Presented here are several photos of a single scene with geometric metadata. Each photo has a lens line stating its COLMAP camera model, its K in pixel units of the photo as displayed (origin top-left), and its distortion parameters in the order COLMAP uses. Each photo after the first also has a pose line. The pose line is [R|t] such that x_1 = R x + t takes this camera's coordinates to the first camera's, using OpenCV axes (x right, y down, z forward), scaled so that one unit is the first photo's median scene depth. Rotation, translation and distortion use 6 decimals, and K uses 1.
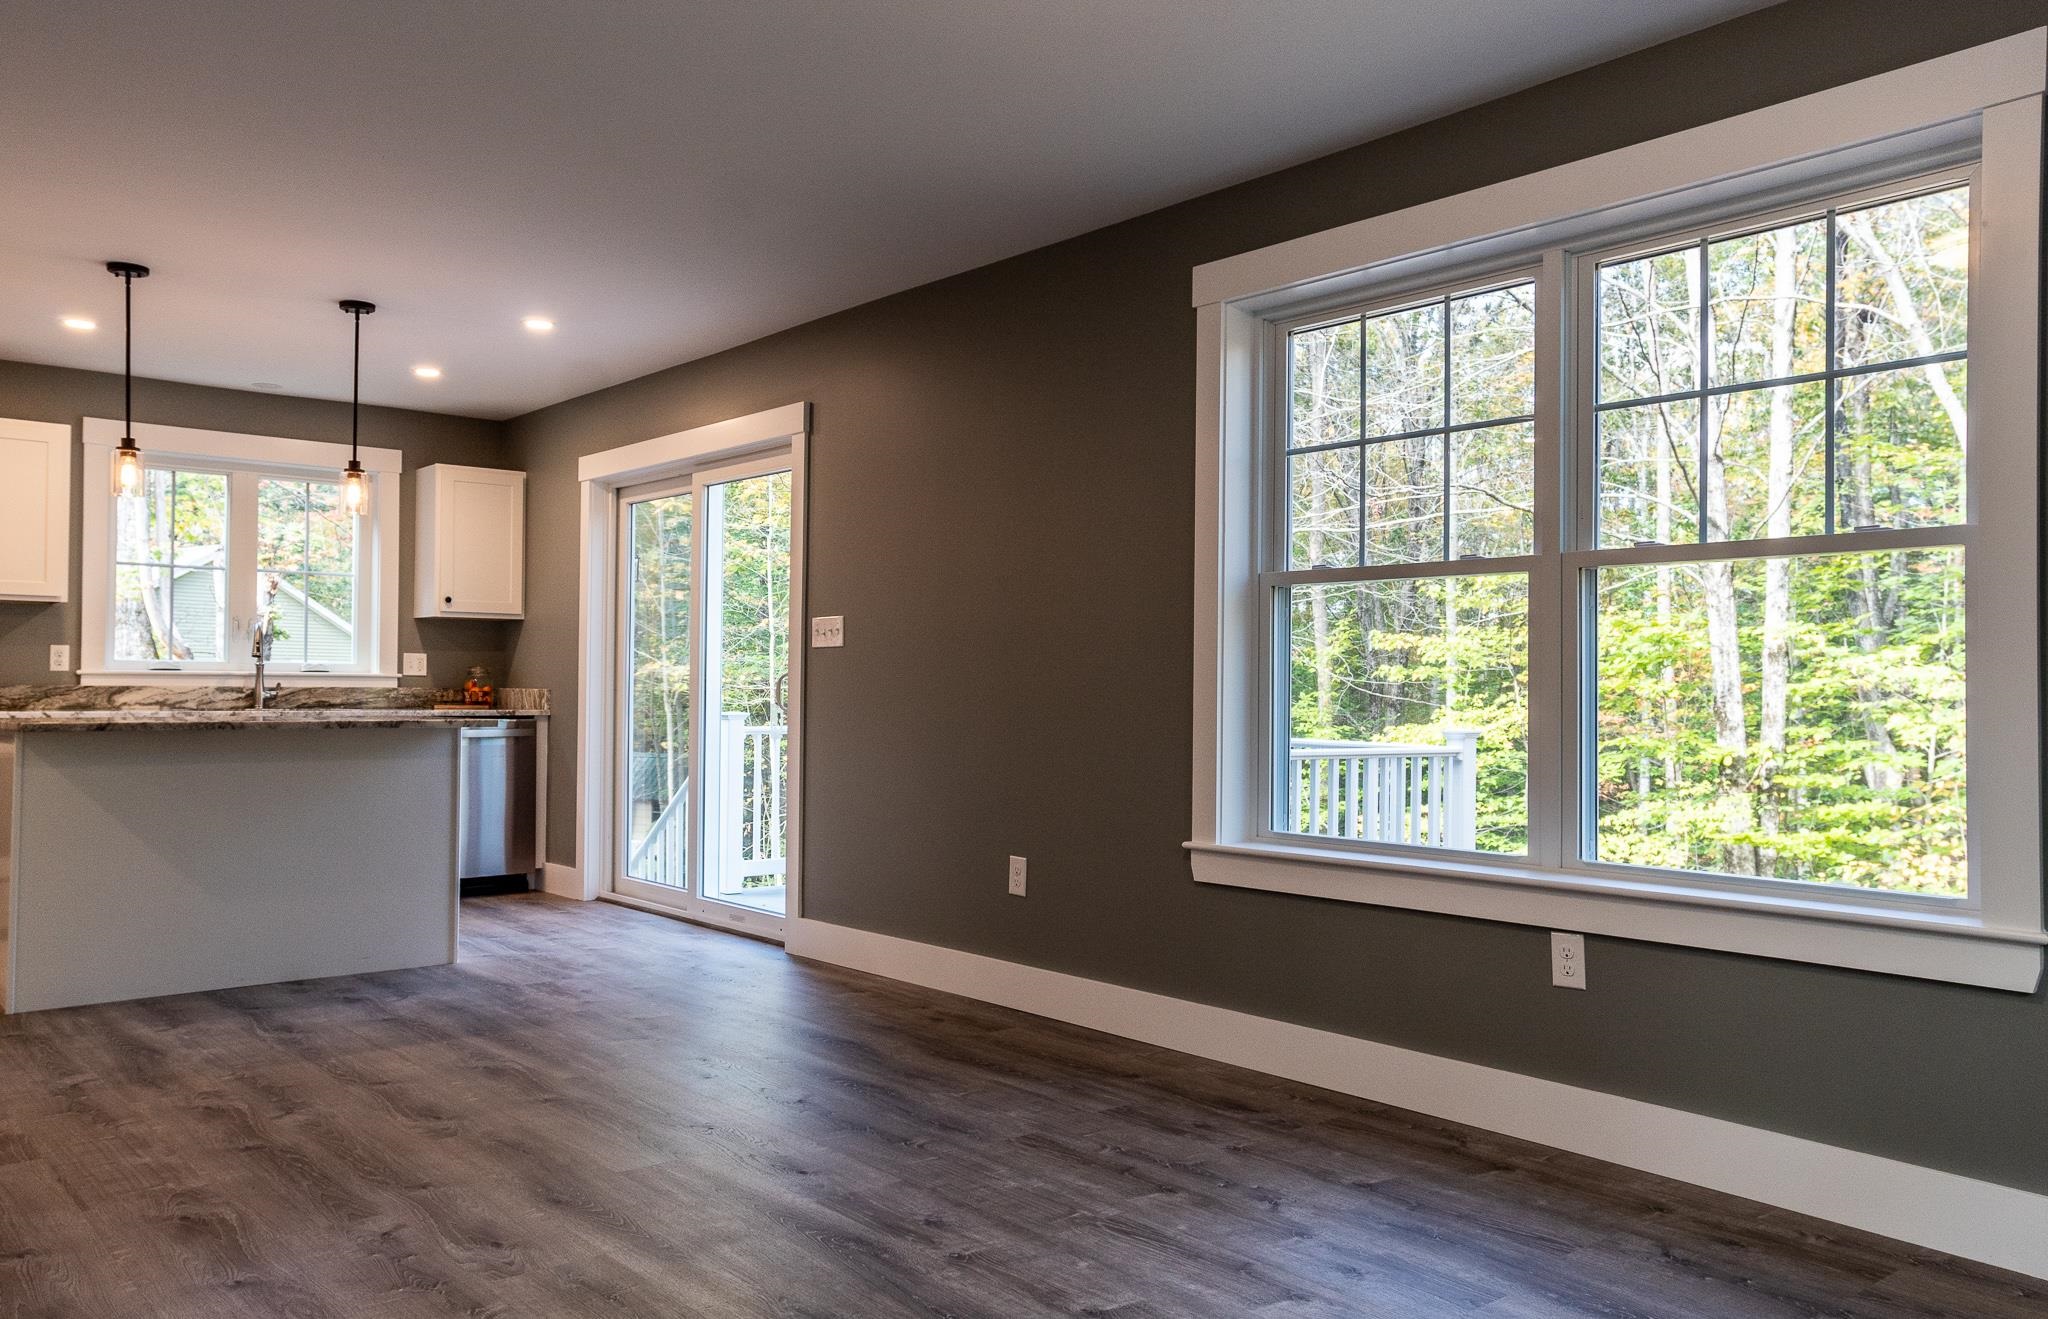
lens RADIAL K [[1550.2, 0, 1007.2], [0, 1550.2, 673.1], [0, 0, 1]] dist [0.017117, 0.040269]
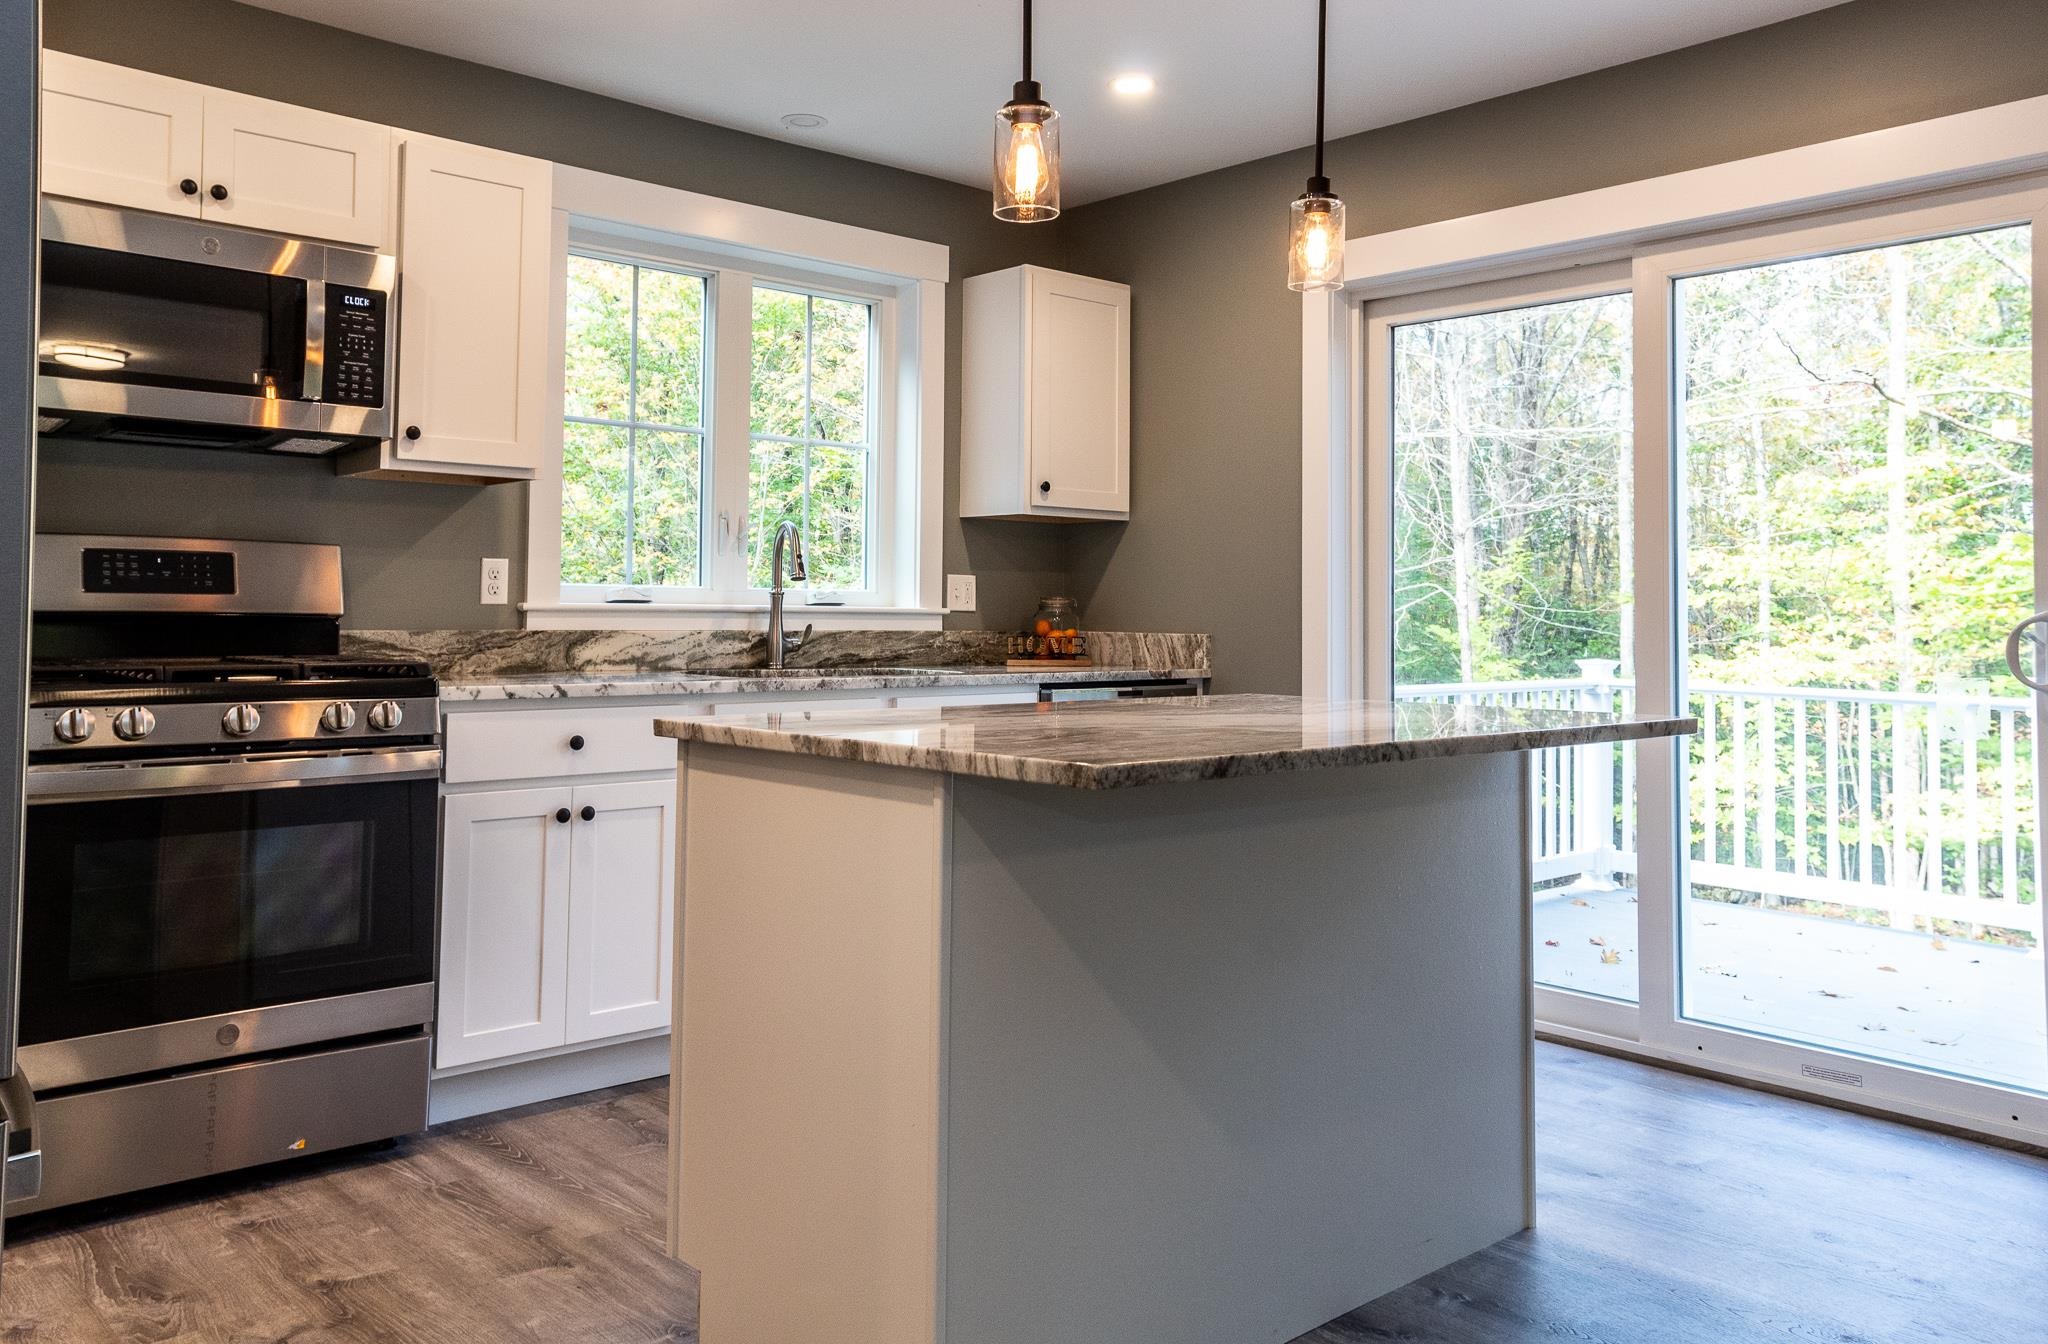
lens RADIAL K [[1572.2, 0, 995.4], [0, 1572.2, 571.9], [0, 0, 1]] dist [-0.003290, 0.035397]
pose [[0.999864, 0.002686, 0.016247, -0.668349], [-0.002395, 0.999837, -0.017914, -0.005085], [-0.016293, 0.017873, 0.999708, 0.665491]]
